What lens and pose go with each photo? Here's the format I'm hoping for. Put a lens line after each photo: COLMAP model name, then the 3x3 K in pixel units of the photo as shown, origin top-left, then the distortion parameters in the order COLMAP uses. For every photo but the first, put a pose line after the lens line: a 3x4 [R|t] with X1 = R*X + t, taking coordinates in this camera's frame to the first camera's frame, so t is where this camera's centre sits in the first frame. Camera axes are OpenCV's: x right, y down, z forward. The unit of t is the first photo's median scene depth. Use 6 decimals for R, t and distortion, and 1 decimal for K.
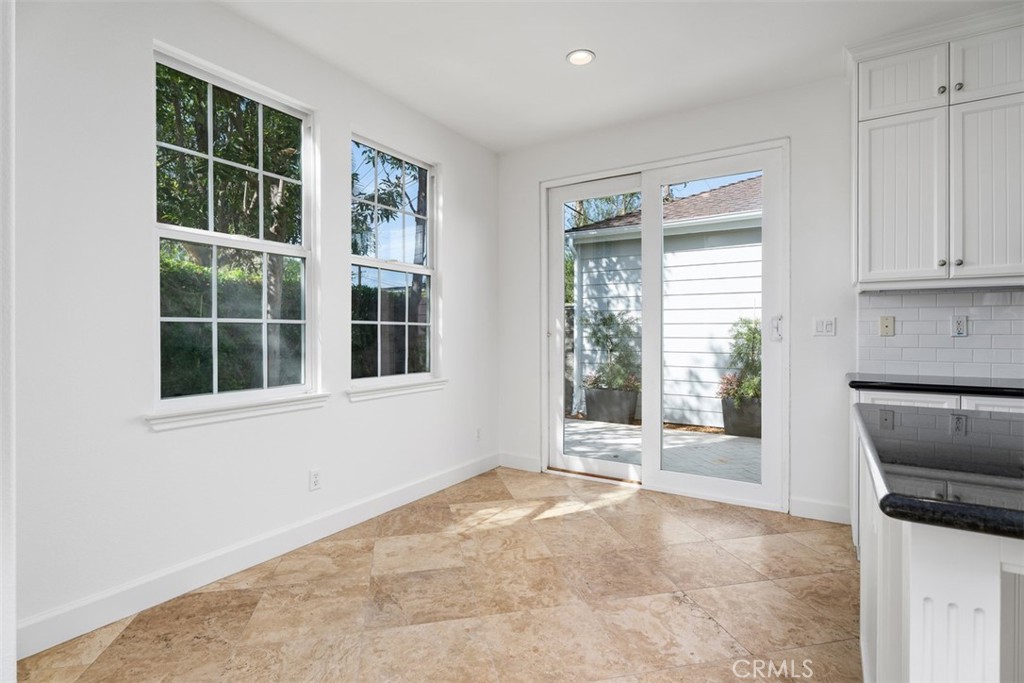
lens RADIAL K [[488.1, 0, 512.0], [0, 488.1, 341.5], [0, 0, 1]] dist [0.000573, 0.000049]
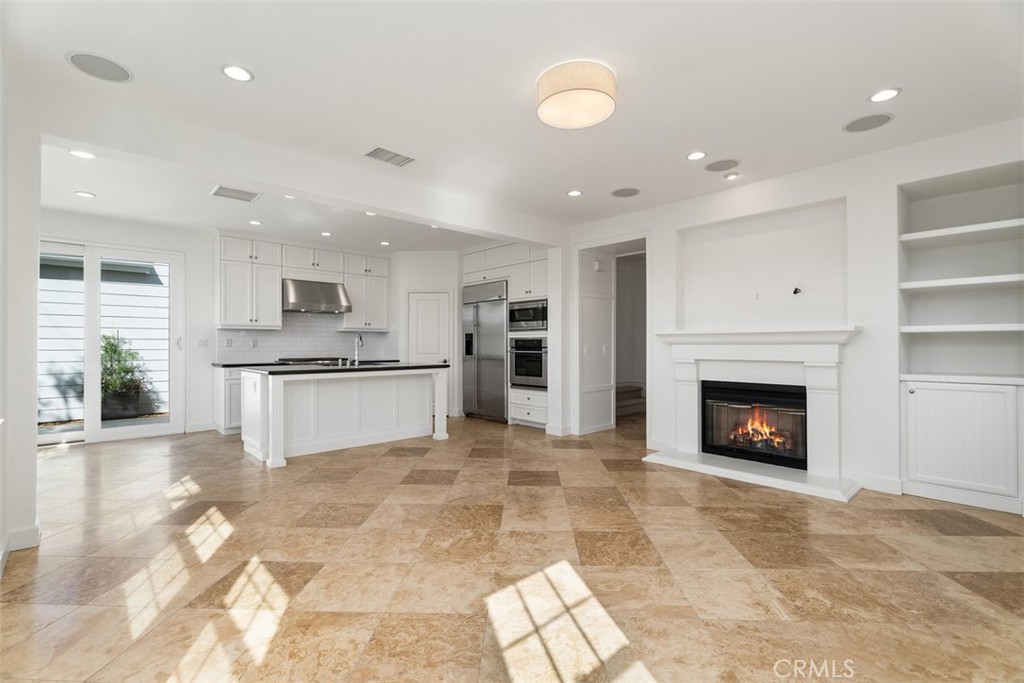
lens RADIAL K [[464.1, 0, 512.0], [0, 464.1, 341.5], [0, 0, 1]] dist [0.002118, -0.000002]
pose [[0.225639, 0.007894, 0.974179, -0.940754], [0.020513, 0.999707, -0.012852, 0.016892], [-0.973995, 0.022883, 0.225411, -0.720956]]
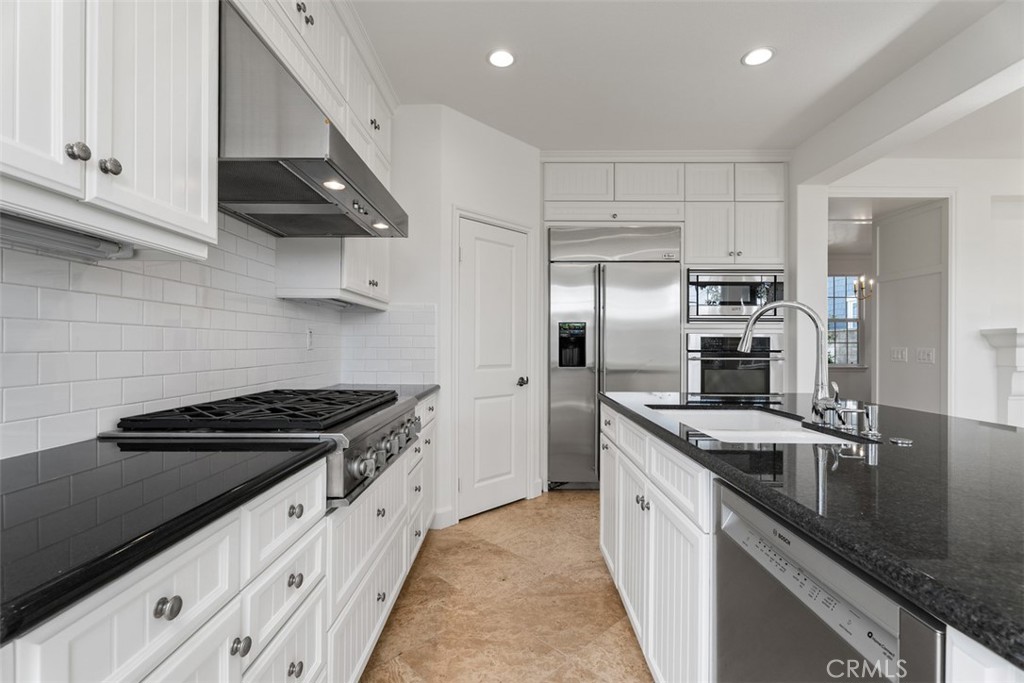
lens RADIAL K [[454.8, 0, 512.0], [0, 454.8, 341.5], [0, 0, 1]] dist [0.002347, 0.000264]
pose [[-0.548266, 0.004873, 0.836290, 0.312350], [0.013539, 0.999904, 0.003049, -0.014295], [-0.836194, 0.012994, -0.548279, 0.640929]]
